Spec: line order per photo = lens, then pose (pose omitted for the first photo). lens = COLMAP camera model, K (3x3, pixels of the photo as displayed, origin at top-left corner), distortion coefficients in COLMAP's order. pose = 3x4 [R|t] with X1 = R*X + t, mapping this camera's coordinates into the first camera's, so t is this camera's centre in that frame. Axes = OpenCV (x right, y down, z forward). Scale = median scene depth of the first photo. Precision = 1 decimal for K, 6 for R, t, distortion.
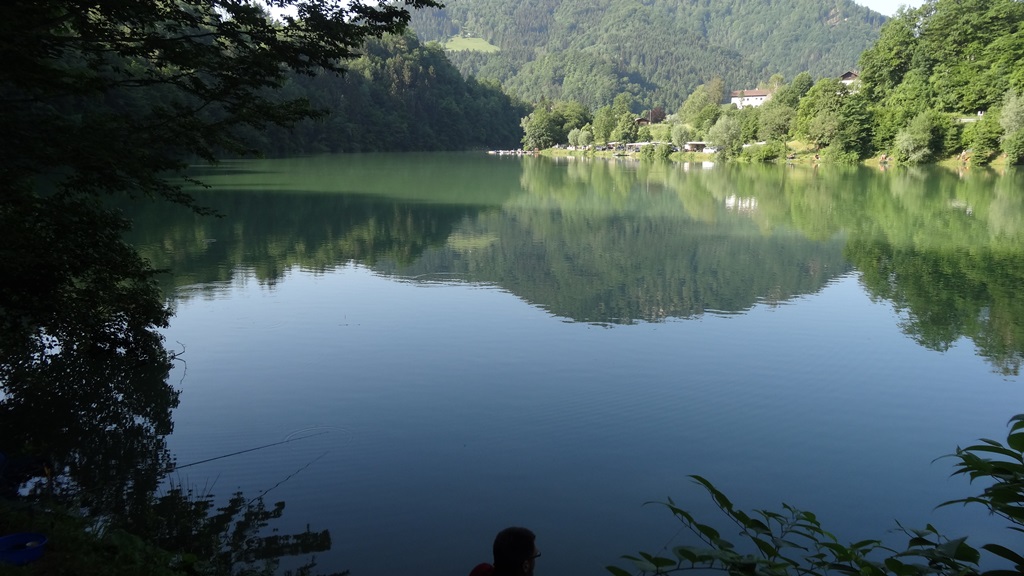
lens RADIAL K [[768.3, 0, 512.0], [0, 768.3, 288.0], [0, 0, 1]] dist [0.004627, 0.003341]
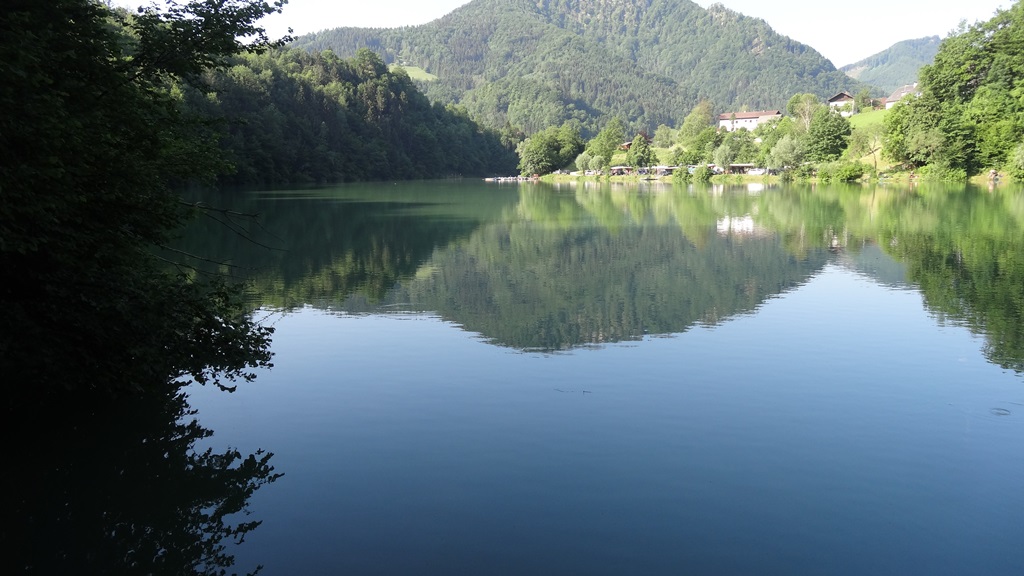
lens RADIAL K [[768.3, 0, 512.0], [0, 768.3, 288.0], [0, 0, 1]] dist [0.004627, 0.003341]
pose [[0.994328, -0.032620, 0.101235, -0.095854], [0.036285, 0.998743, -0.034573, -0.008851], [-0.099980, 0.038050, 0.994262, 0.057999]]
